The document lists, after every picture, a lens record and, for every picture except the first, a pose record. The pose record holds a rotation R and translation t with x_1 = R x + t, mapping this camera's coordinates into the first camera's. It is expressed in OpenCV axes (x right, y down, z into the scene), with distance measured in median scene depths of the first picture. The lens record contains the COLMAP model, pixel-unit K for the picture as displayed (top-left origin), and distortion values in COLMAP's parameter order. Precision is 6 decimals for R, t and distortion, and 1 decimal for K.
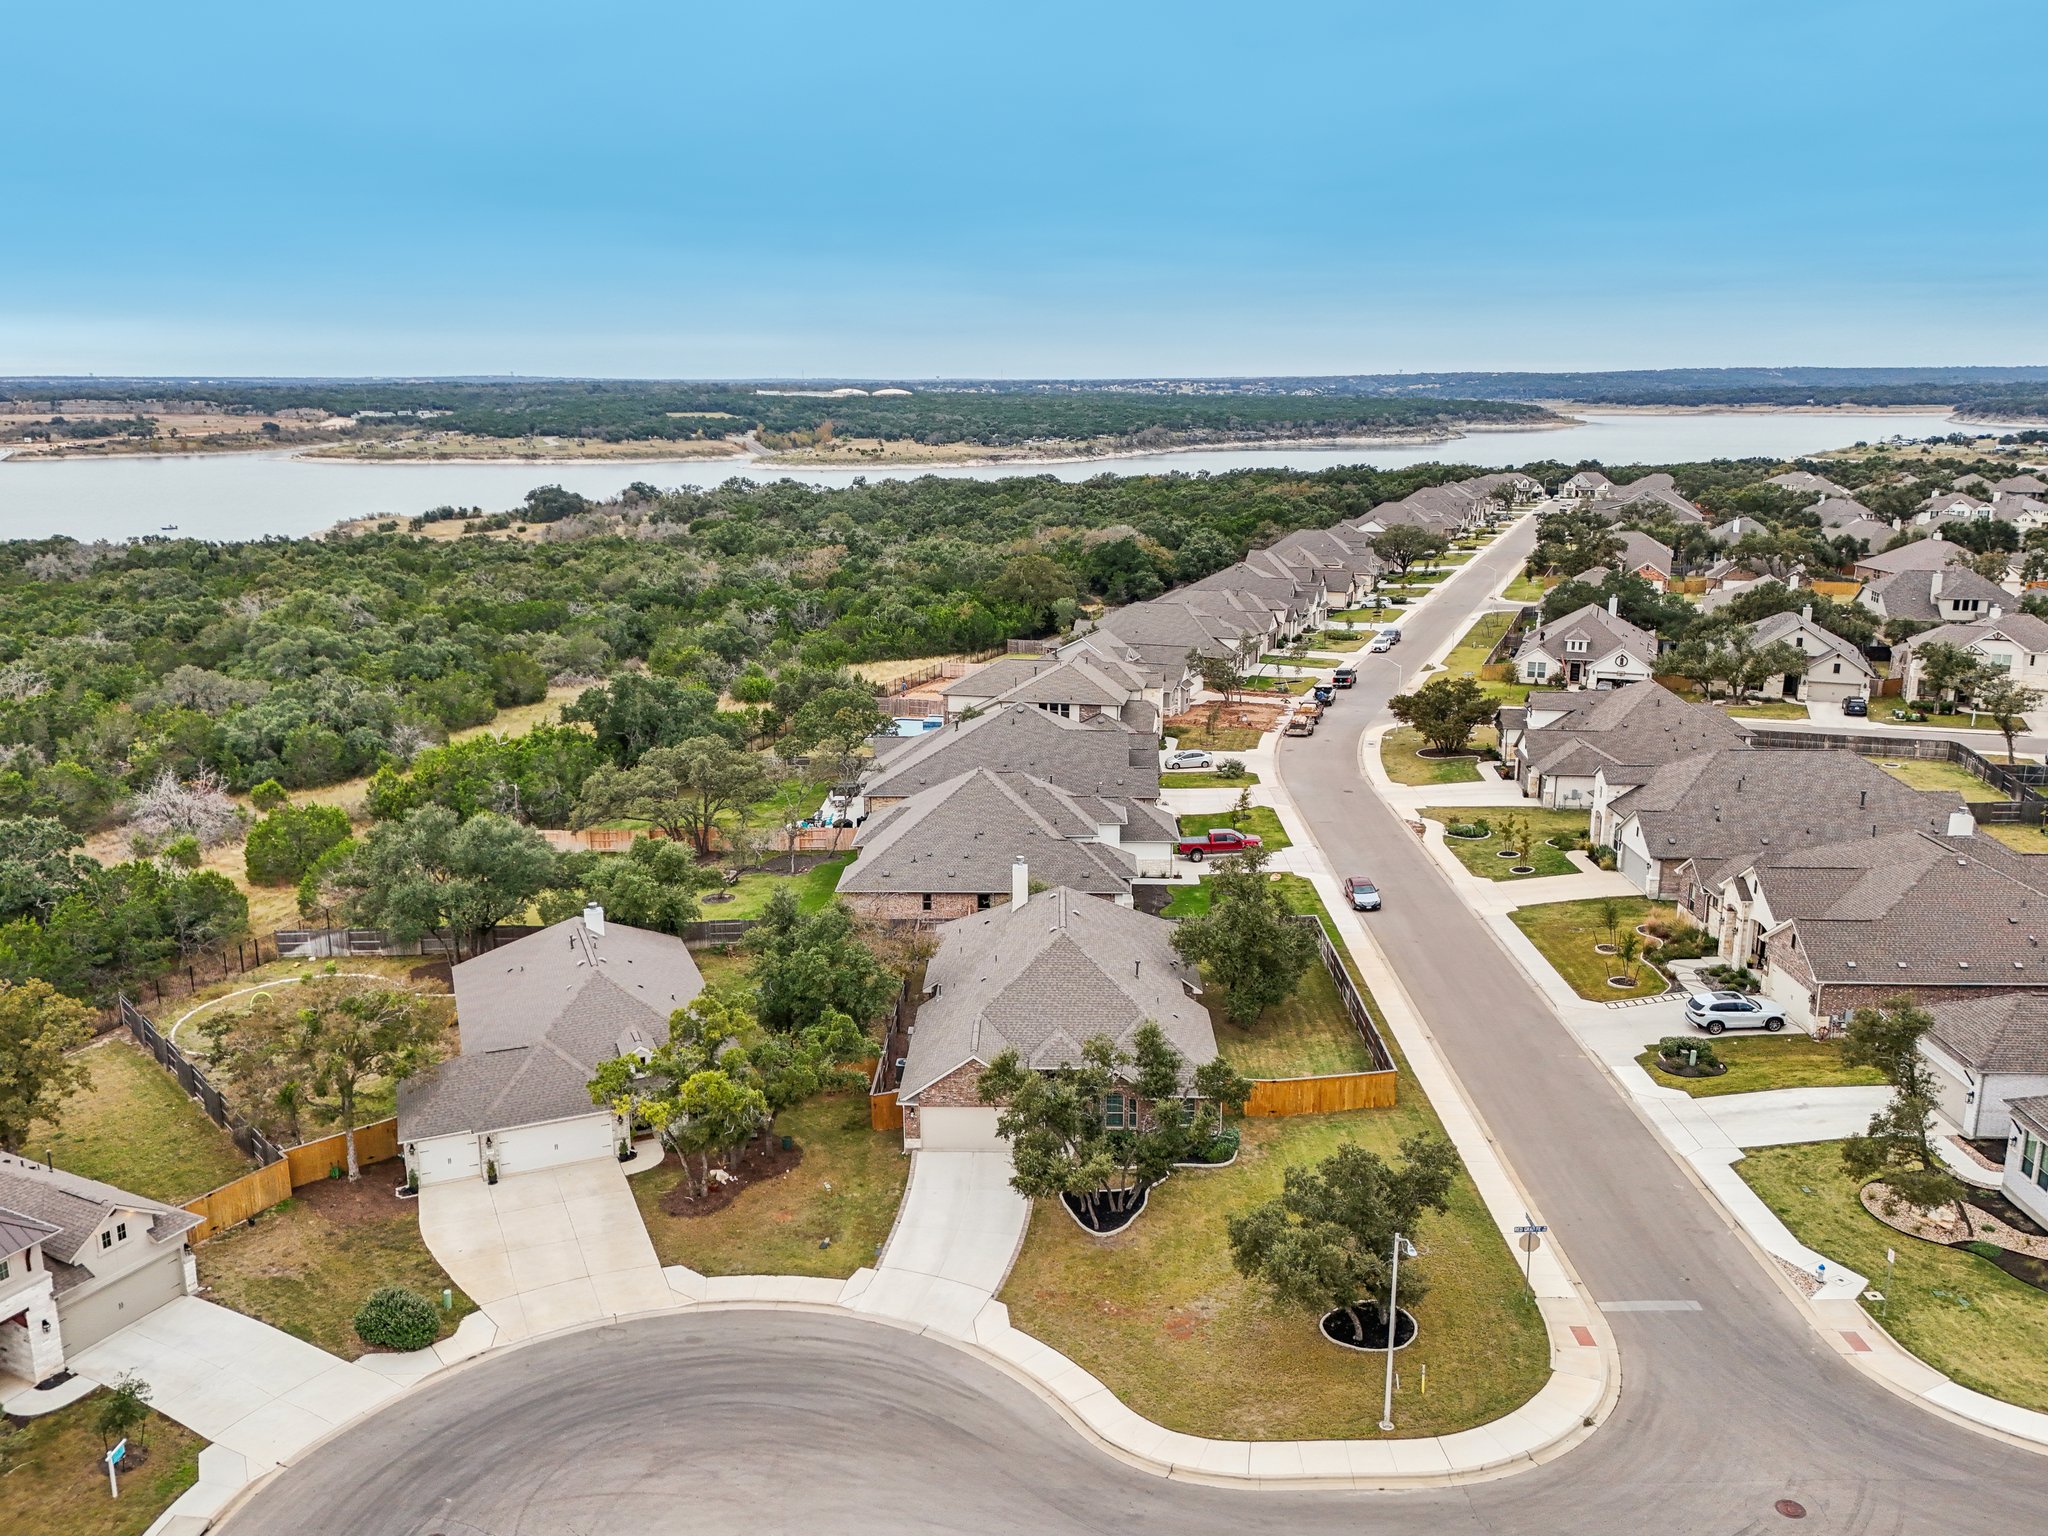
lens RADIAL K [[1562.7, 0, 1017.4], [0, 1562.7, 773.8], [0, 0, 1]] dist [0.093825, -0.108690]
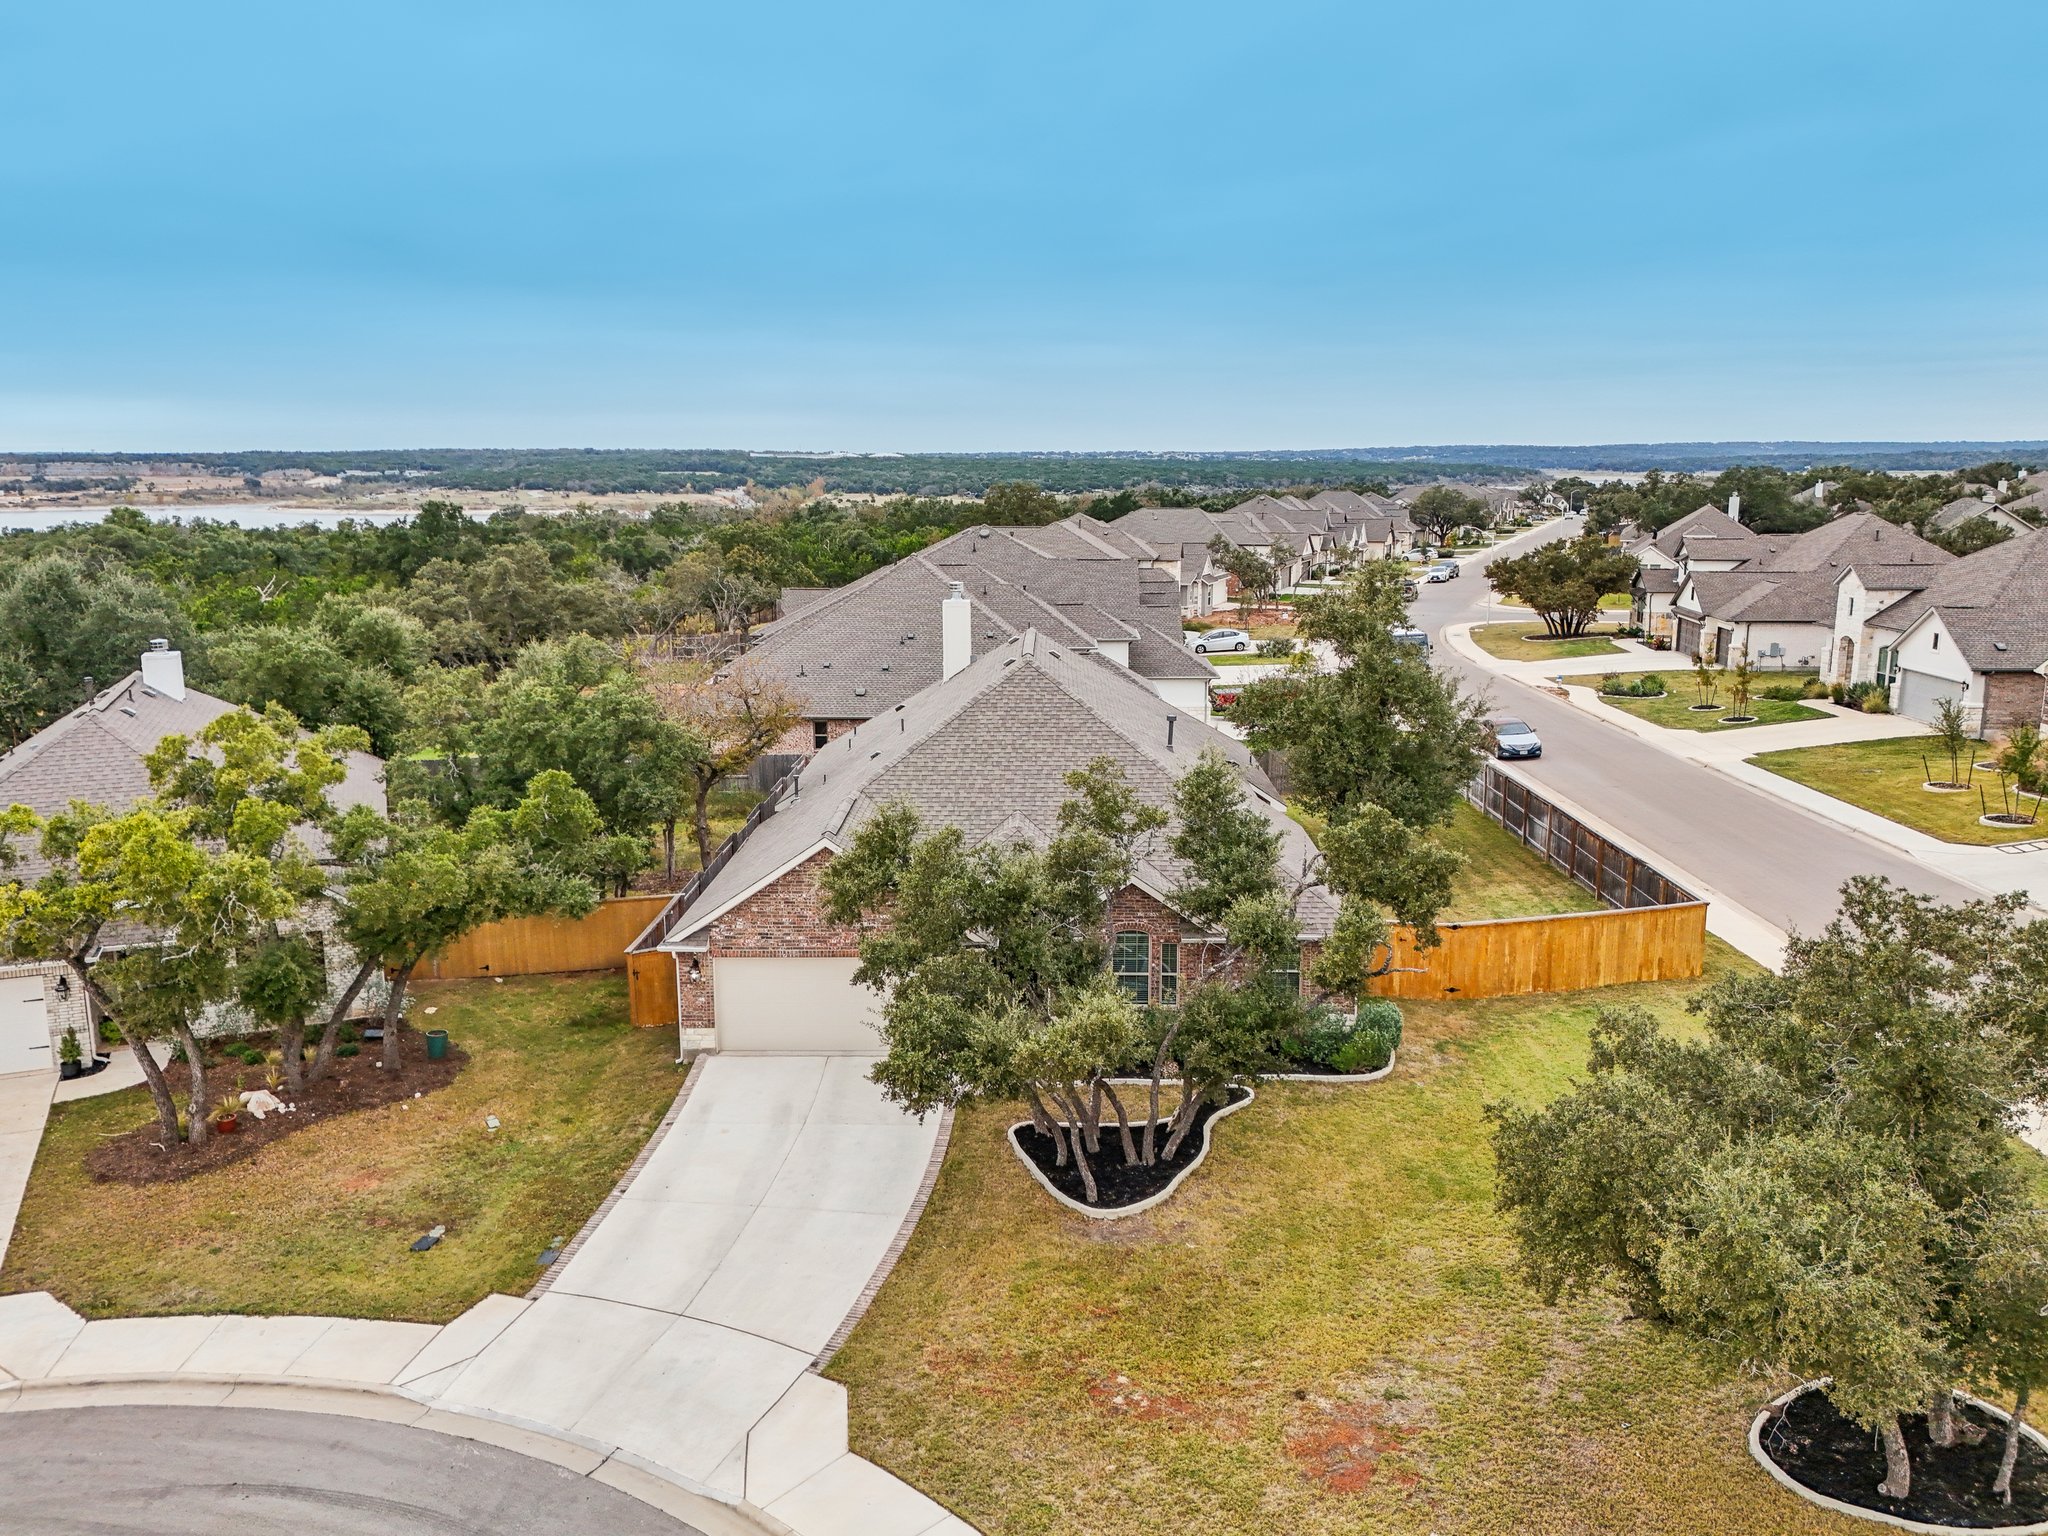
lens RADIAL K [[1562.7, 0, 1017.4], [0, 1562.7, 773.8], [0, 0, 1]] dist [0.093825, -0.108690]
pose [[0.999998, -0.000633, 0.002120, 0.026975], [0.000733, 0.998861, -0.047719, 0.178175], [-0.002087, 0.047720, 0.998859, 0.526992]]
